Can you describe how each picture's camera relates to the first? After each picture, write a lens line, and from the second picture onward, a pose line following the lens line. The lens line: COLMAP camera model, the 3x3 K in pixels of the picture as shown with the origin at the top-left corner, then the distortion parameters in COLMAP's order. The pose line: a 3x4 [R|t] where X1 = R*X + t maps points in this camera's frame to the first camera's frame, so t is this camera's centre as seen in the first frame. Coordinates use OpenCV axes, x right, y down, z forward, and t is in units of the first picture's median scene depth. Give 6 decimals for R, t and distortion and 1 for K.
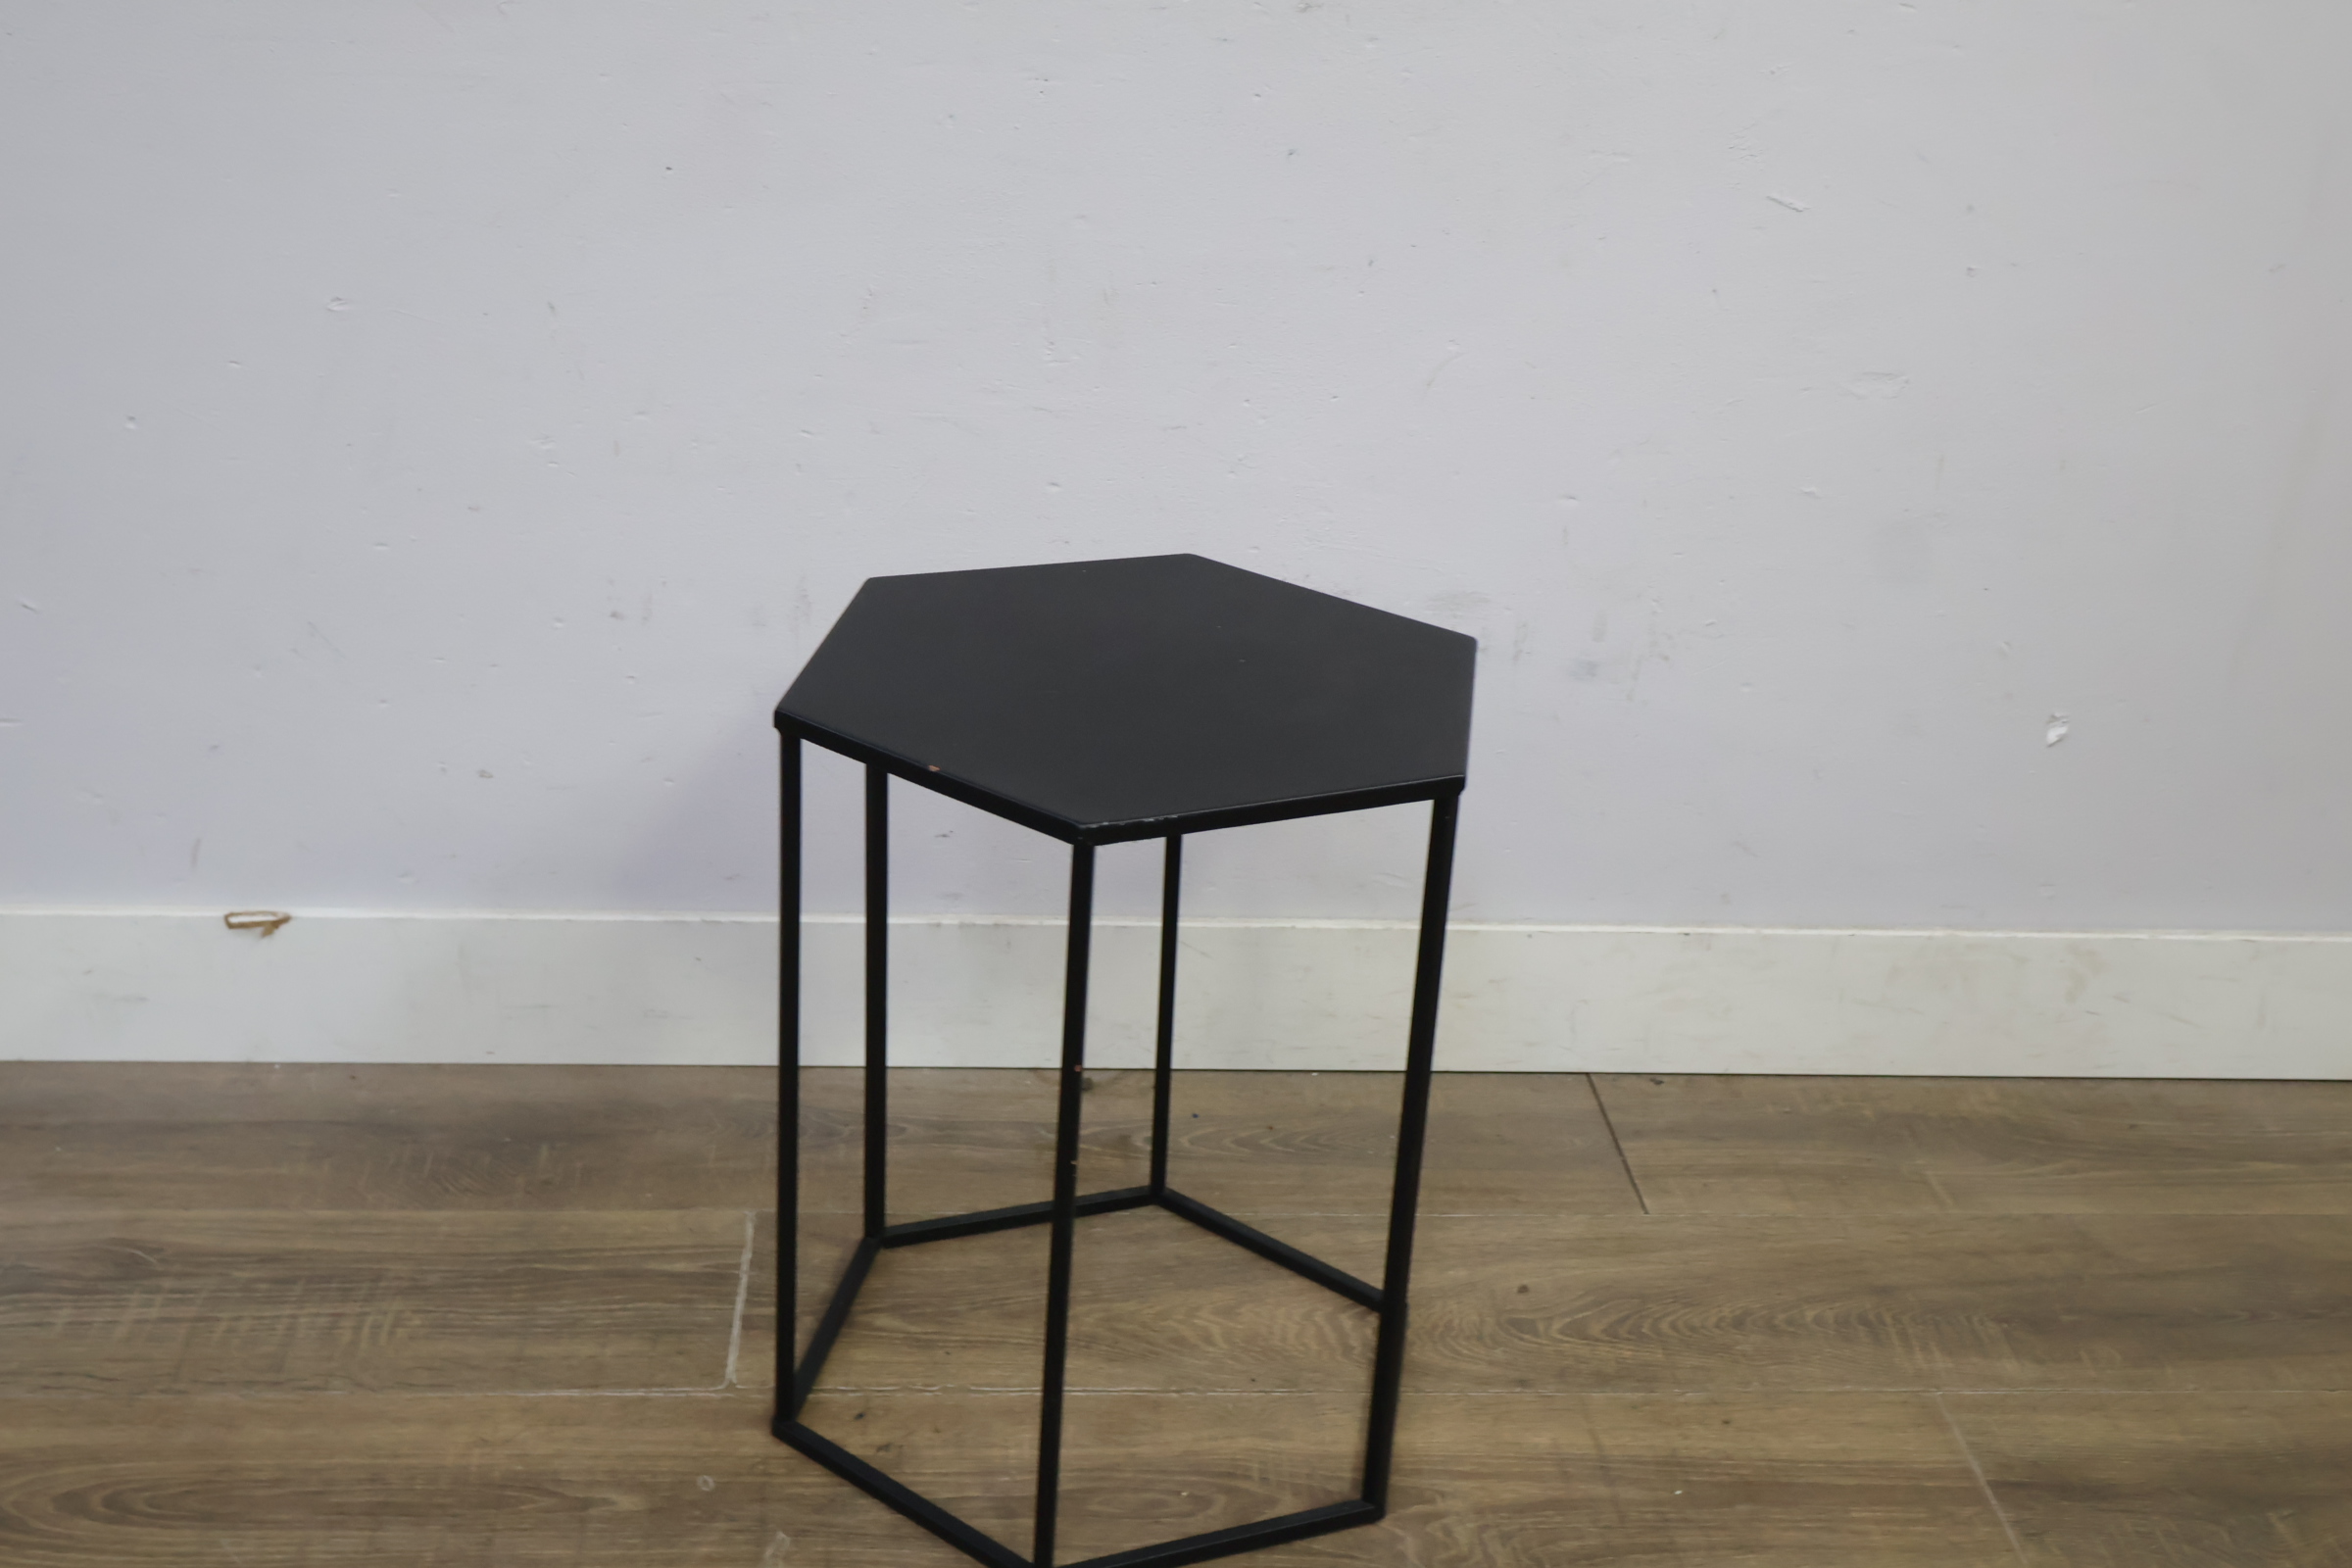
lens RADIAL K [[2714.7, 0, 1170.8], [0, 2714.7, 782.3], [0, 0, 1]] dist [-0.006680, 0.000000]
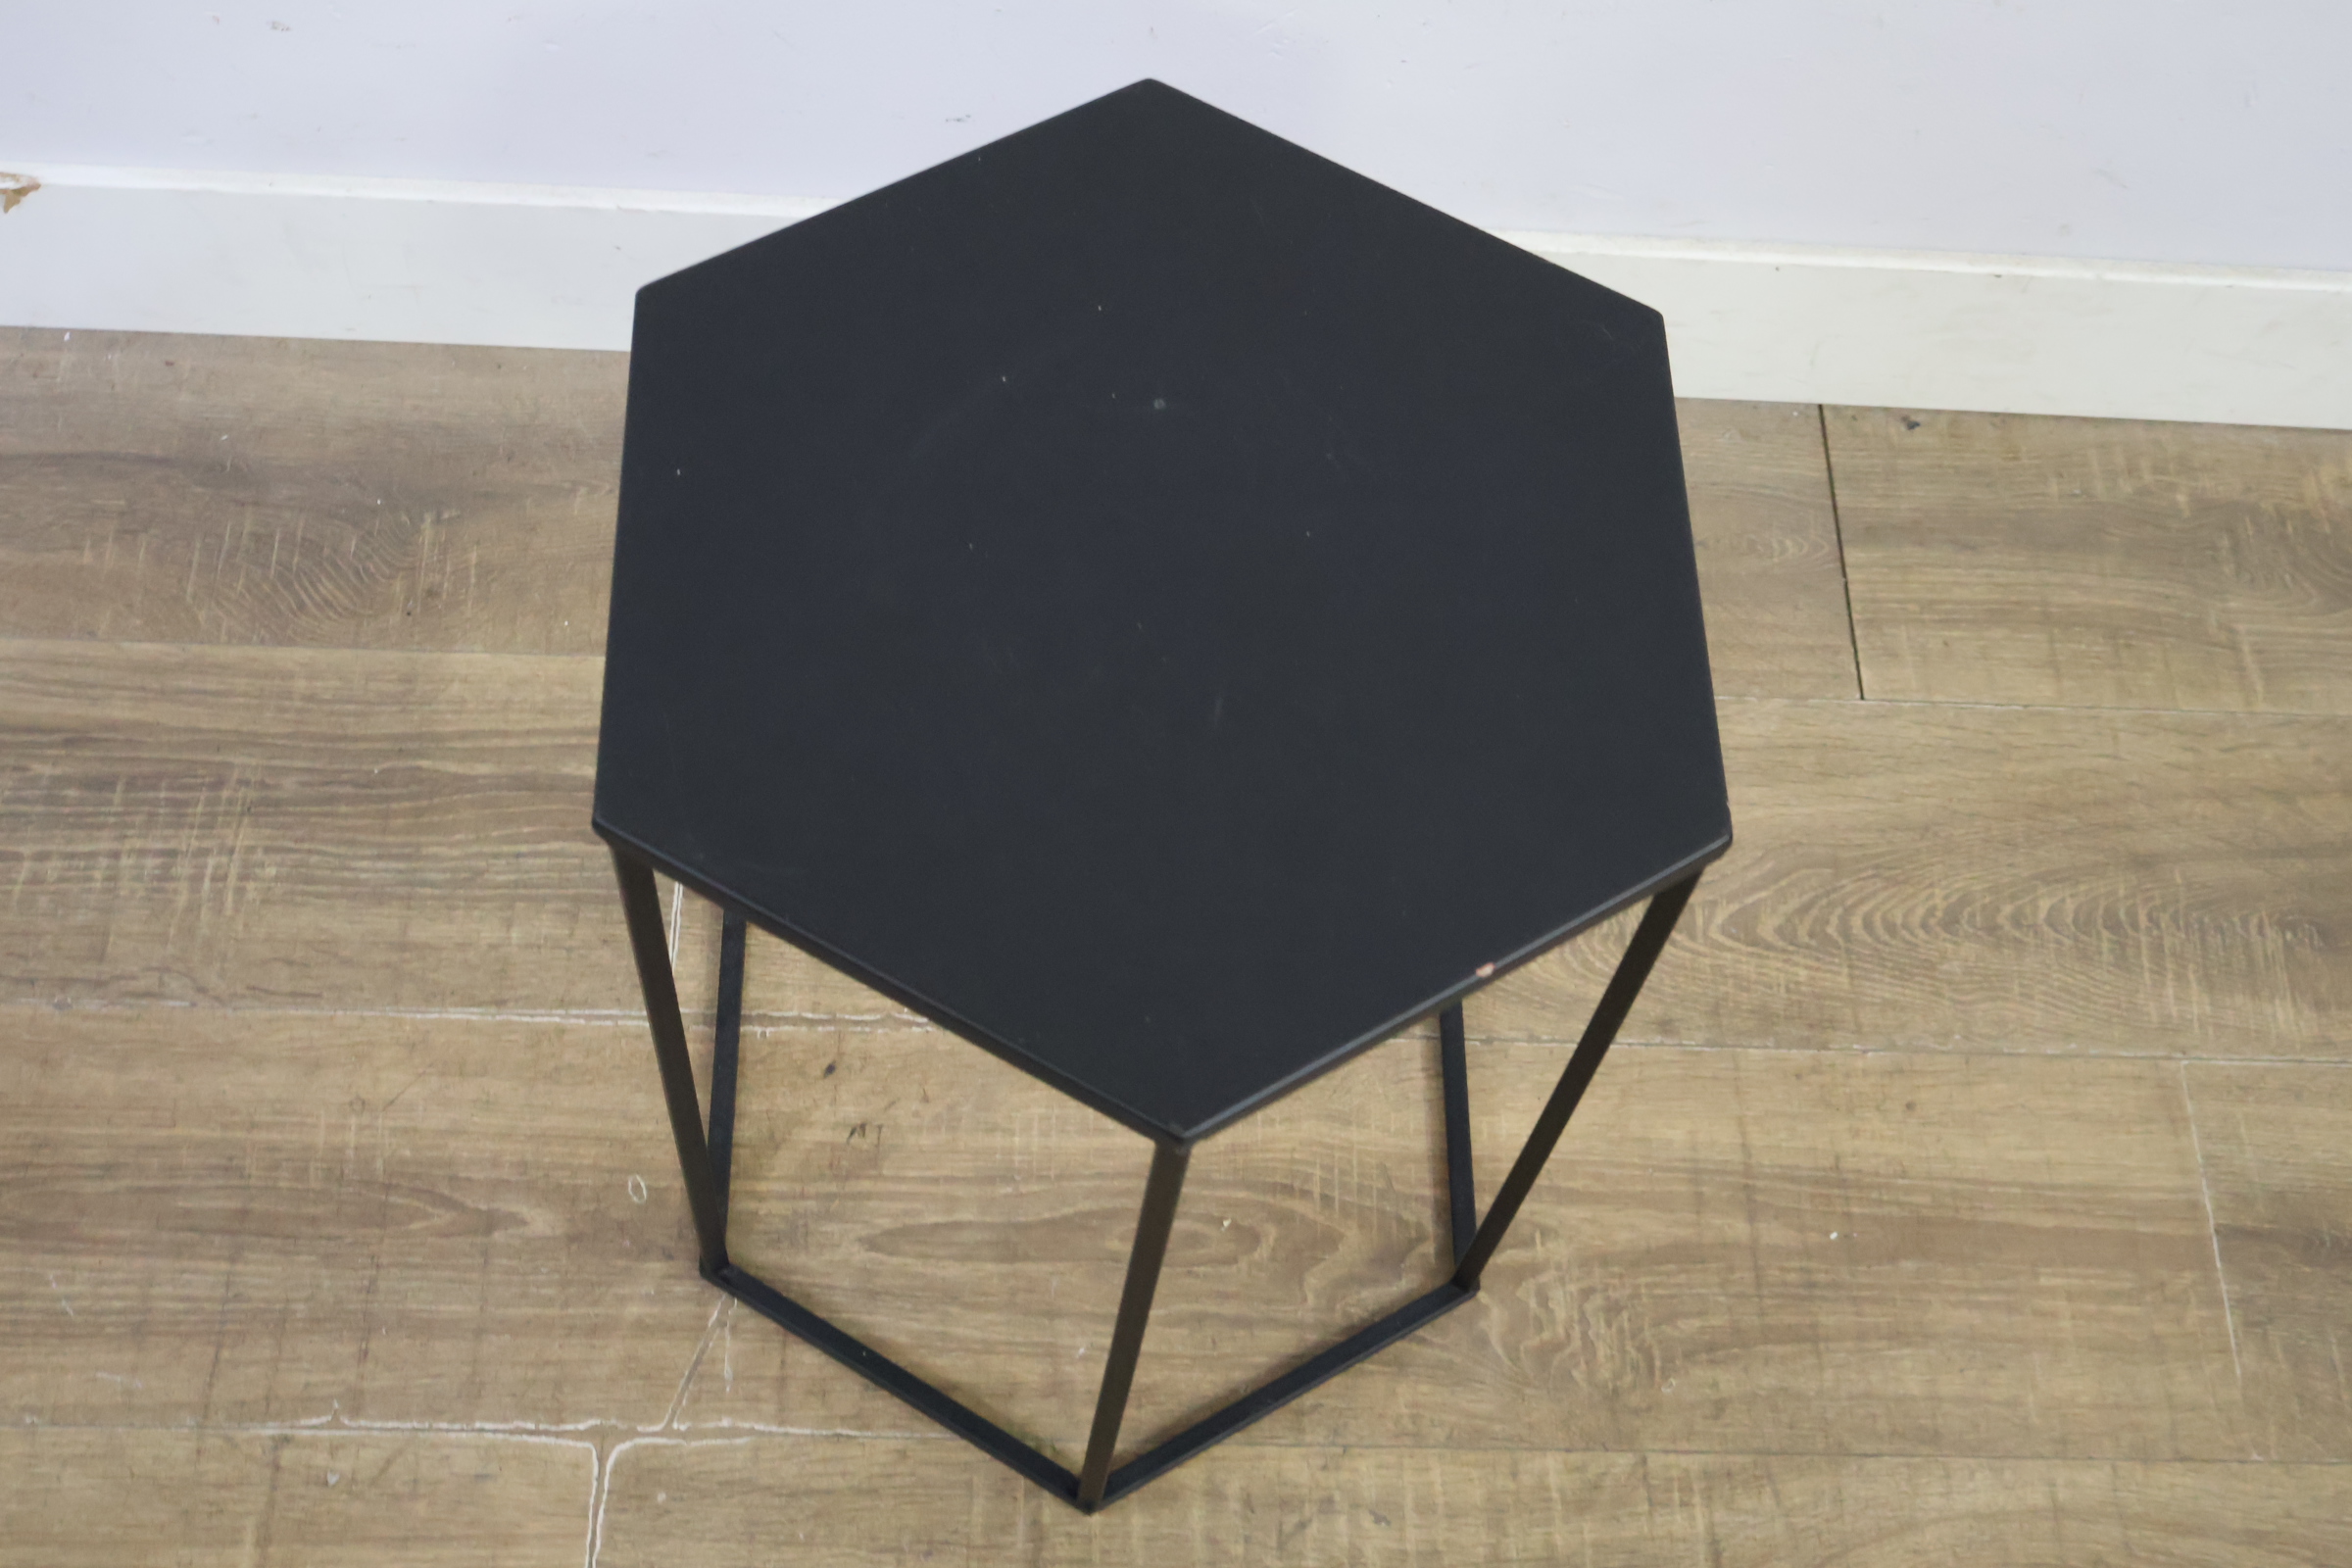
lens RADIAL K [[2714.7, 0, 1166.7], [0, 2714.7, 776.0], [0, 0, 1]] dist [-0.006680, 0.000000]
pose [[0.997306, 0.072651, -0.010172, -0.012643], [-0.050978, 0.786045, 0.616064, -0.304905], [0.052754, -0.613885, 0.787631, 0.392500]]
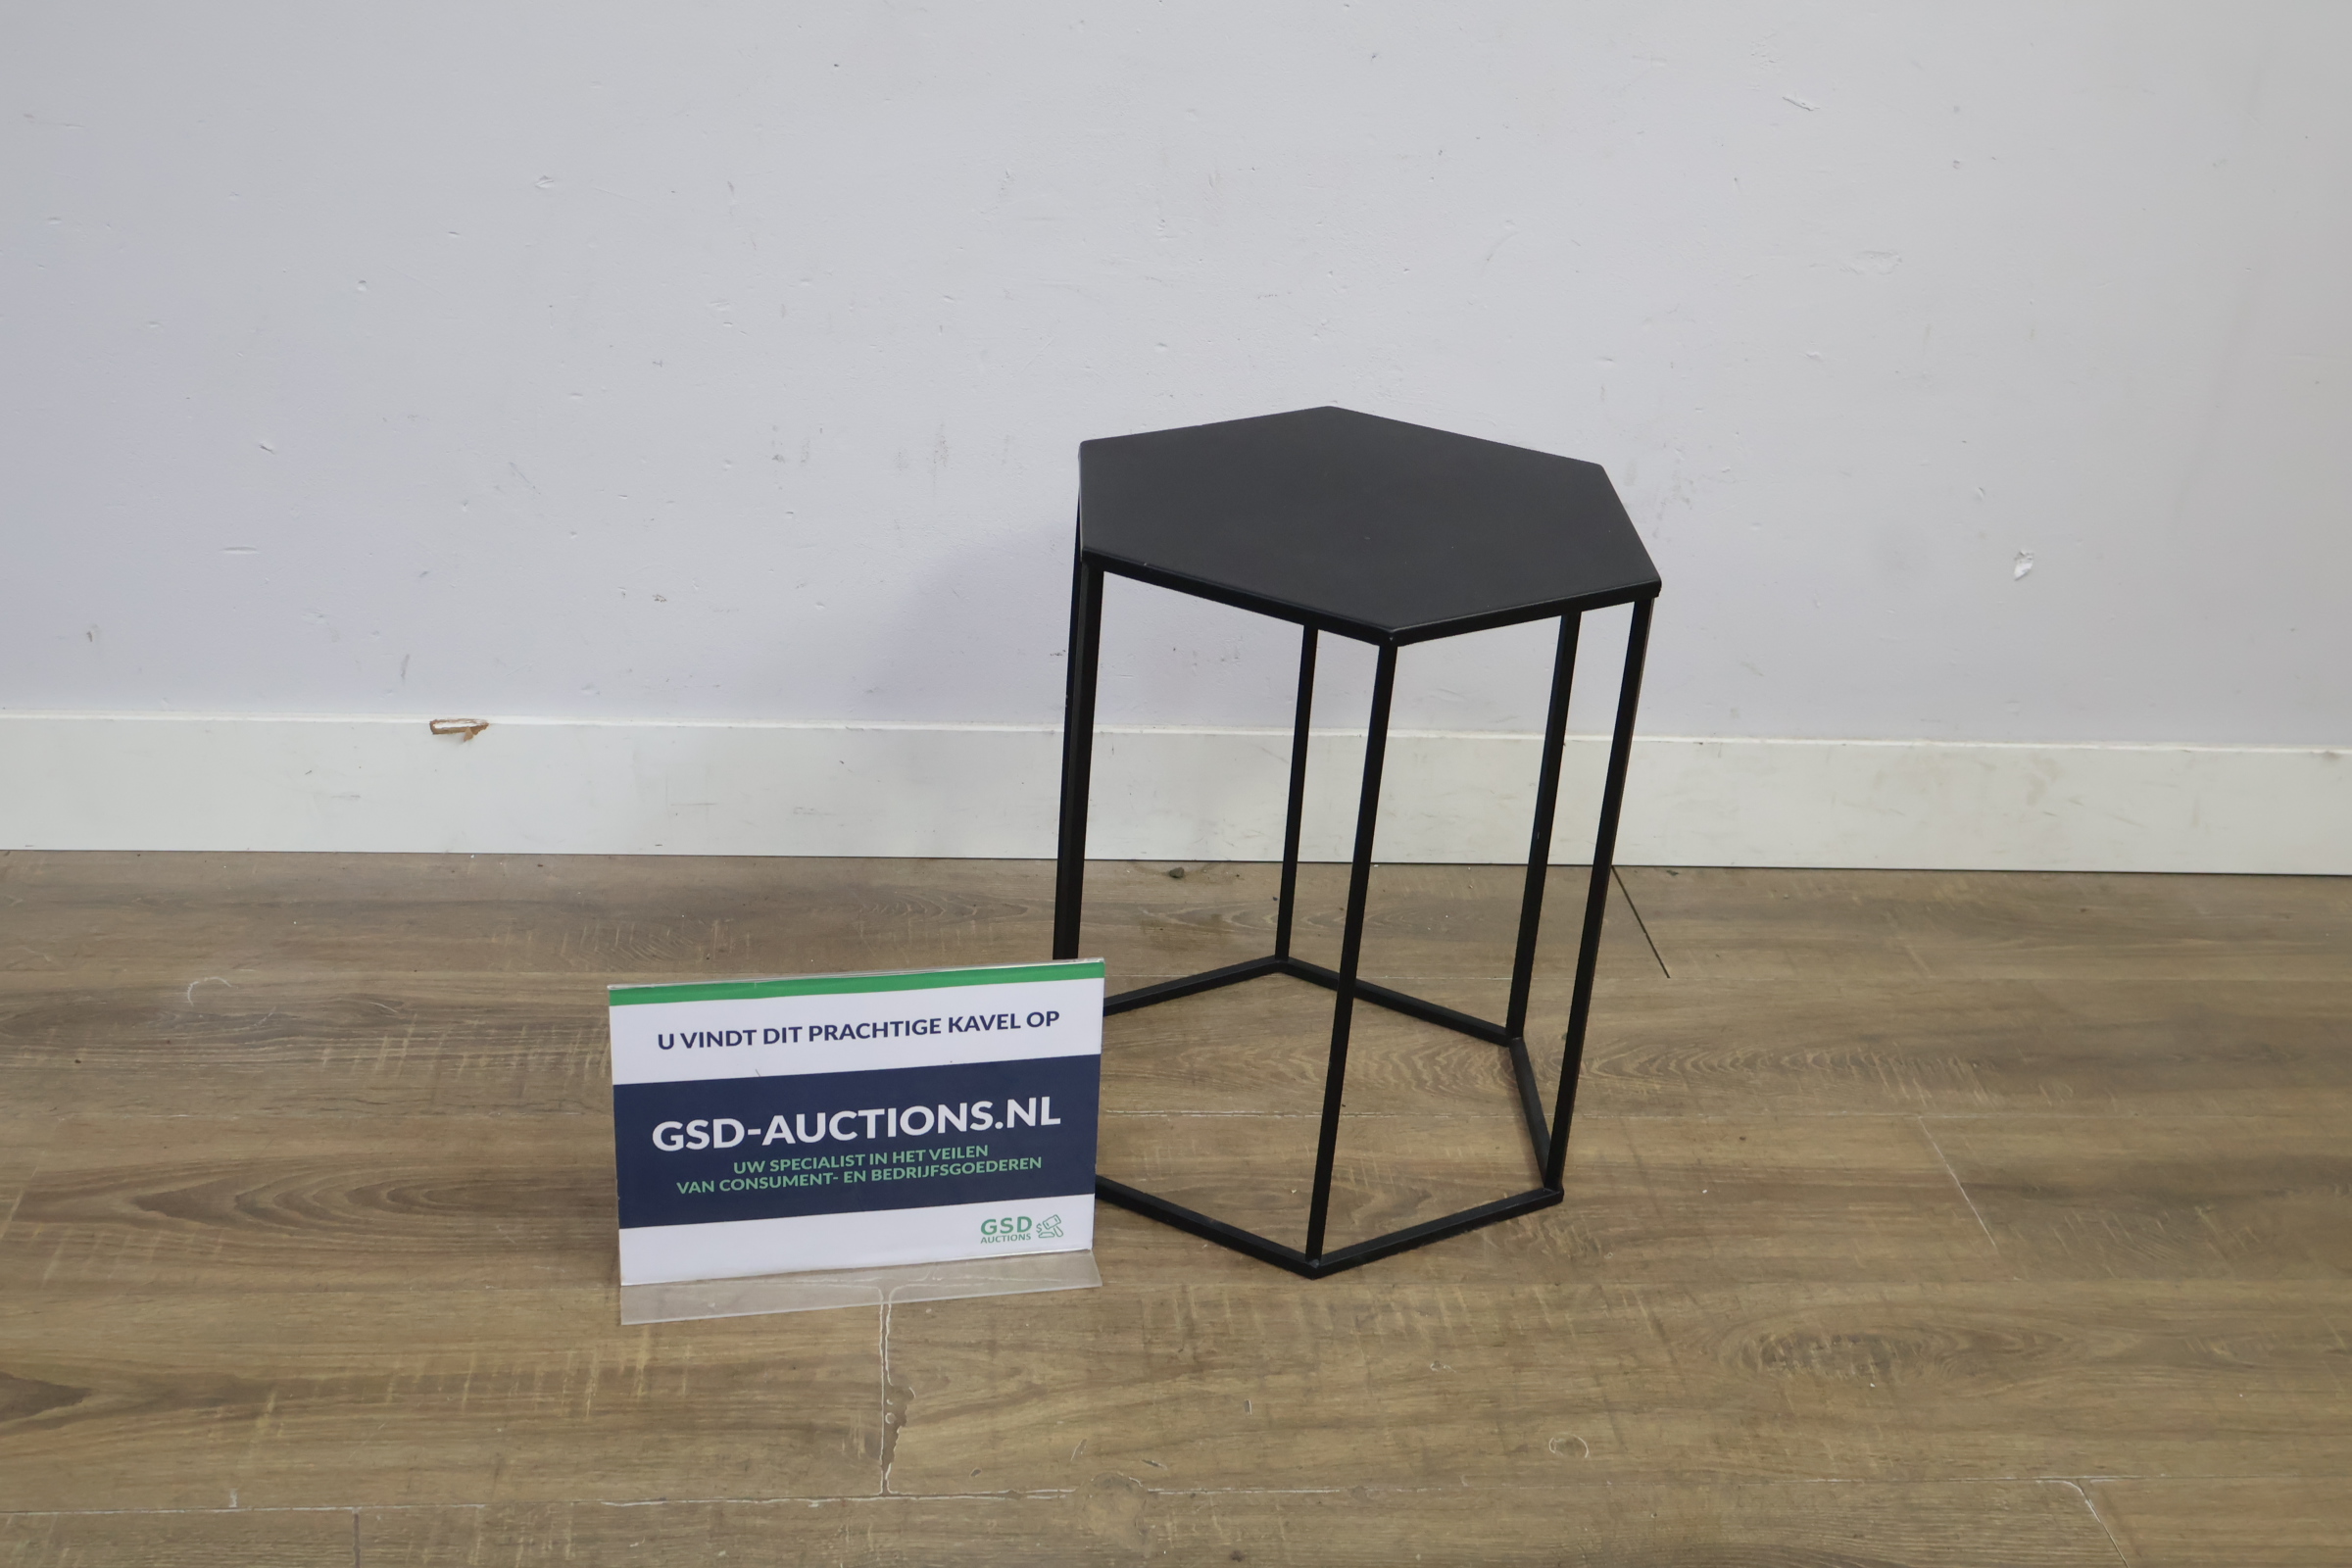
lens RADIAL K [[2714.7, 0, 1184.6], [0, 2714.7, 785.2], [0, 0, 1]] dist [-0.006680, 0.000000]
pose [[0.999695, 0.000085, 0.024681, -0.064388], [-0.001011, 0.999297, 0.037480, 0.035015], [-0.024661, -0.037494, 0.998993, -0.162598]]
